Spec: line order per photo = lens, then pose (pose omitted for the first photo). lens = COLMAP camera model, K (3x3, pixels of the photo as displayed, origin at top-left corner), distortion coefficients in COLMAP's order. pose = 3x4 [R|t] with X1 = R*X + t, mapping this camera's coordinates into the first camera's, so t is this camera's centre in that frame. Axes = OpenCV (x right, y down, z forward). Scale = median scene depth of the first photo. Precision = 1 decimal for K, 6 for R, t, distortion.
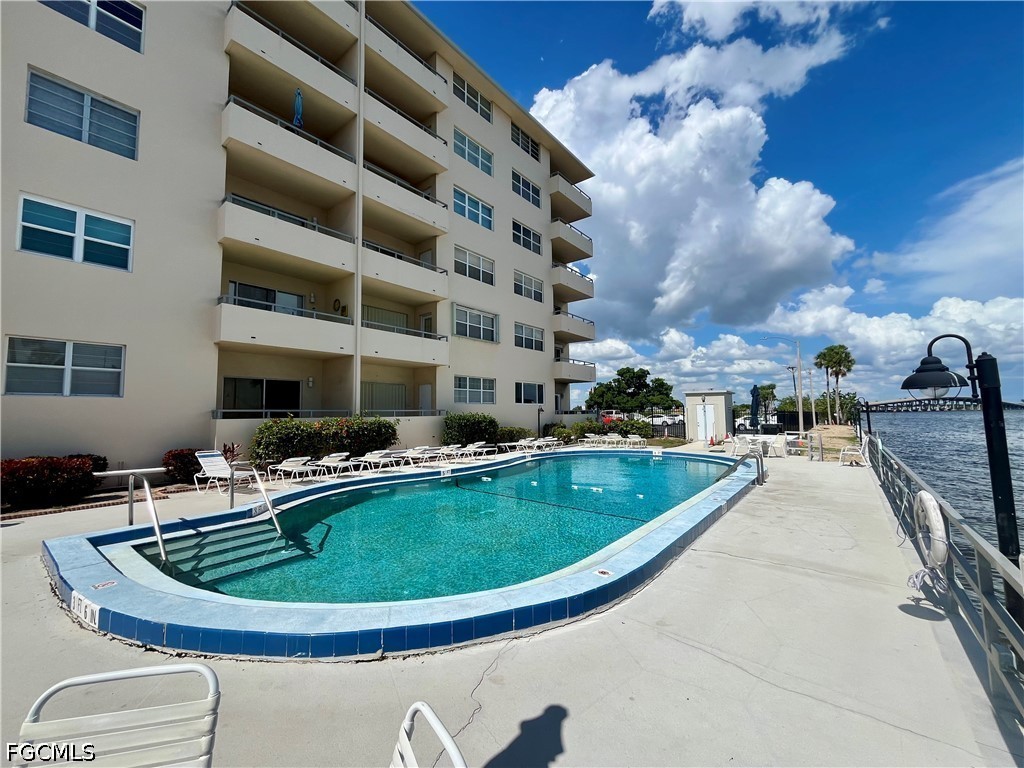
lens RADIAL K [[302.3, 0, 610.4], [0, 302.3, 388.5], [0, 0, 1]] dist [0.000073, 0.000004]
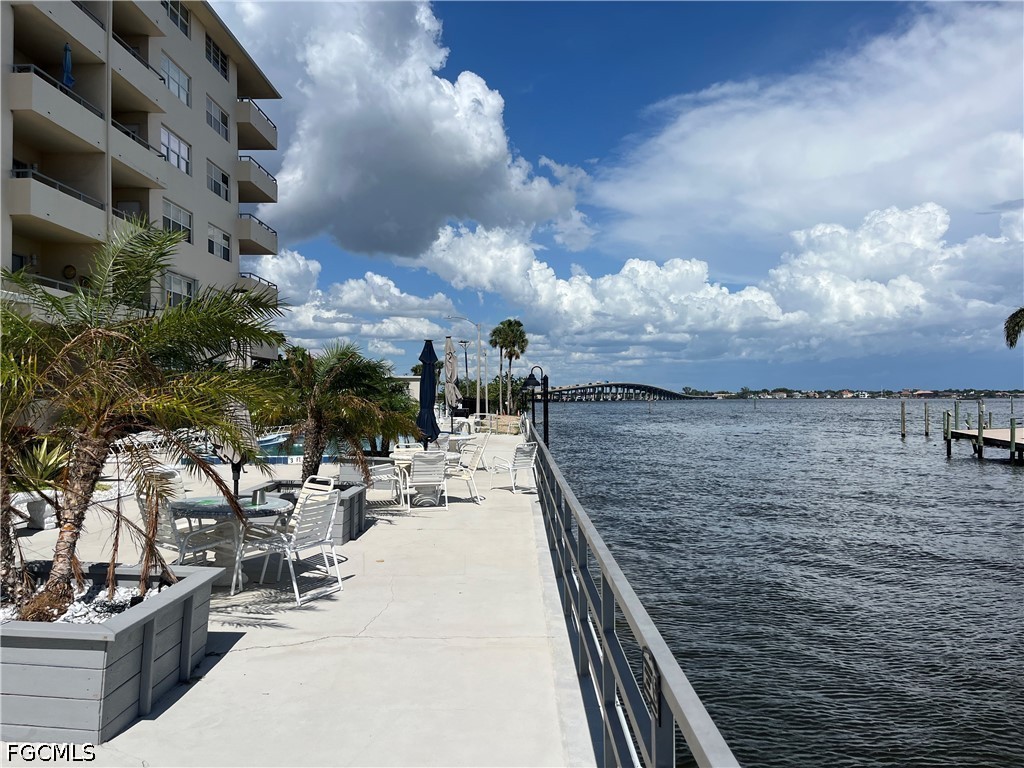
lens RADIAL K [[774.5, 0, 510.3], [0, 774.5, 395.8], [0, 0, 1]] dist [0.080640, -0.110694]
pose [[0.797566, 0.014439, 0.603059, -0.511948], [-0.057518, 0.996979, 0.052199, -0.043711], [-0.600484, -0.076319, 0.795987, -0.674623]]
